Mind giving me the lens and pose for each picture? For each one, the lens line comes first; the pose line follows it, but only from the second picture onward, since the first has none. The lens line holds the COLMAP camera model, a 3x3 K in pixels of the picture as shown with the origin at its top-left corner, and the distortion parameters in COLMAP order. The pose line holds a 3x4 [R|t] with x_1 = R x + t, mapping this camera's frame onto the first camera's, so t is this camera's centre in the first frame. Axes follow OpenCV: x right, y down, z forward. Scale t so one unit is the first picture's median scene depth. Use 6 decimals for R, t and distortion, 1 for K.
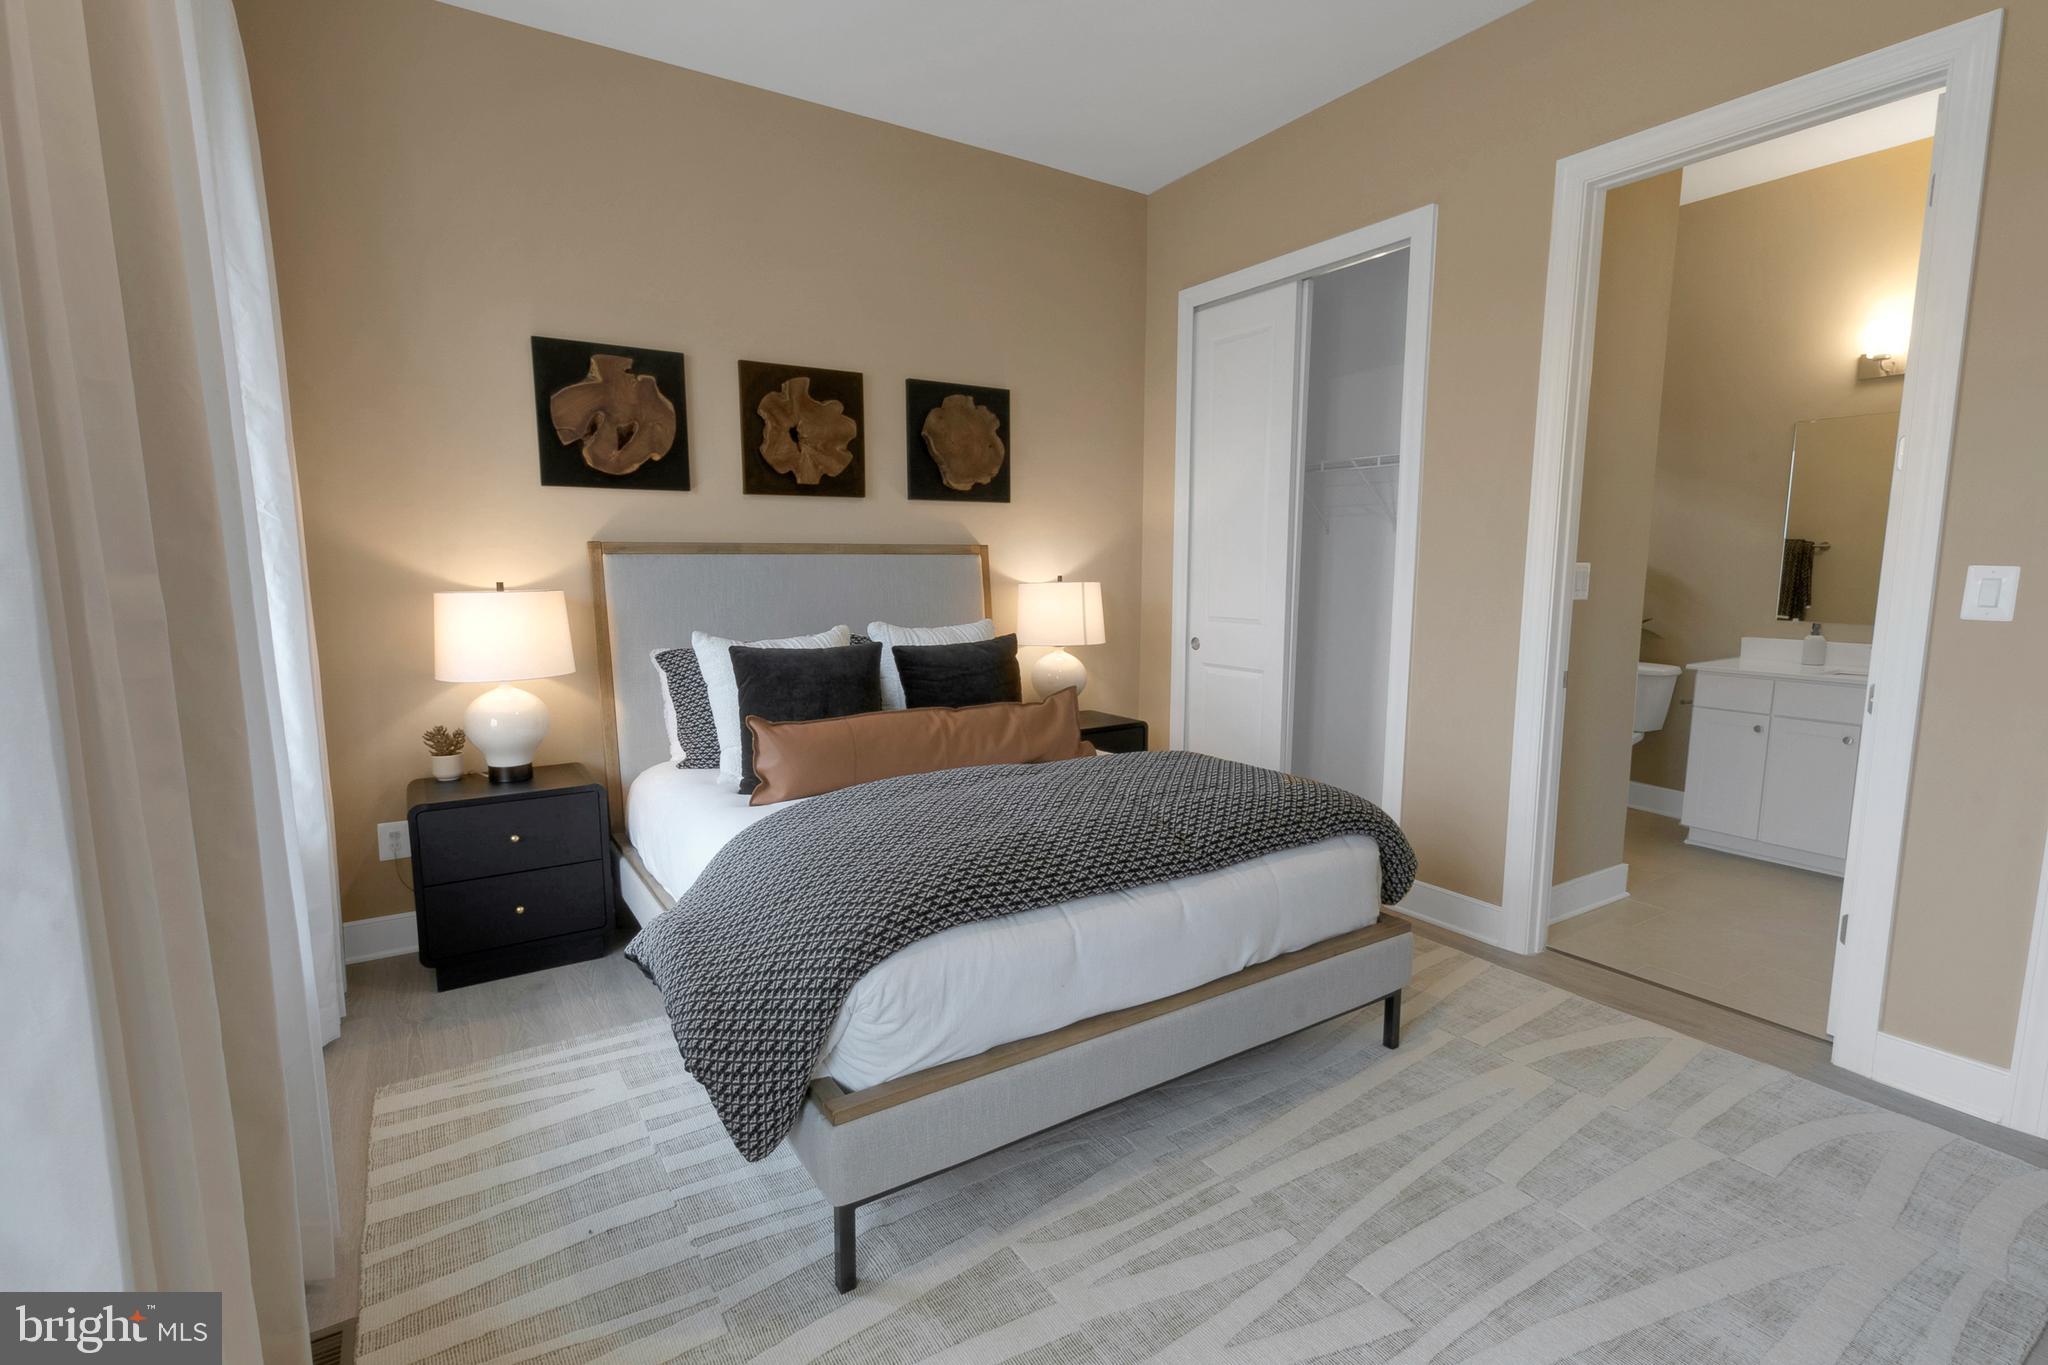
lens RADIAL K [[951.6, 0, 1031.8], [0, 951.6, 691.5], [0, 0, 1]] dist [0.012584, -0.001837]
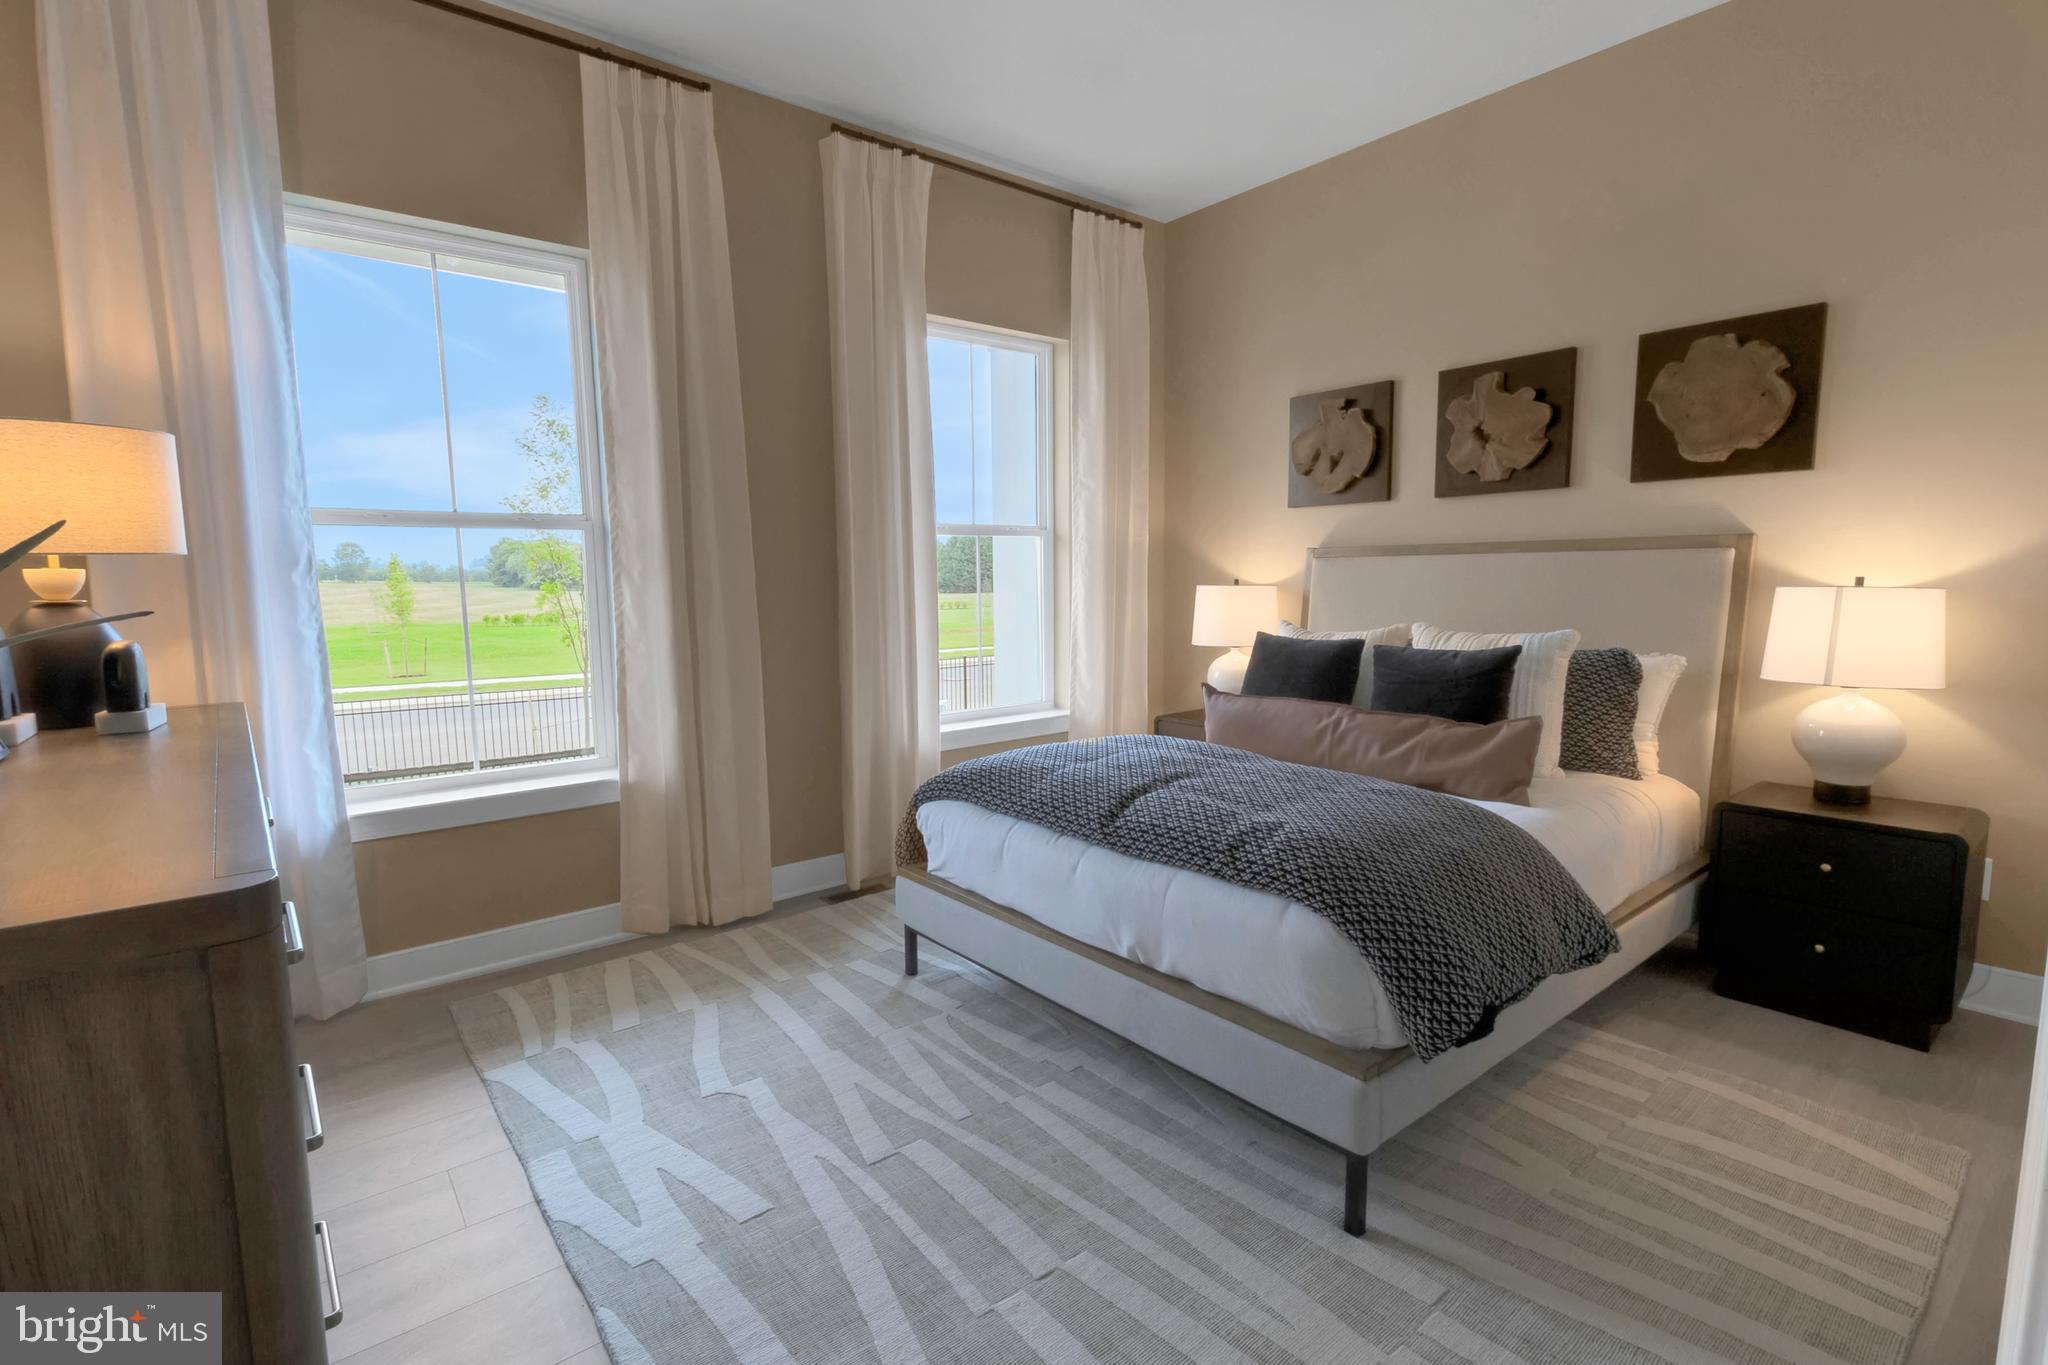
lens RADIAL K [[951.6, 0, 1022.0], [0, 951.6, 686.9], [0, 0, 1]] dist [0.012584, -0.001837]
pose [[0.109612, 0.122631, -0.986381, 0.822202], [-0.120167, 0.986716, 0.109319, -0.068423], [0.986684, 0.106548, 0.122893, 0.500824]]
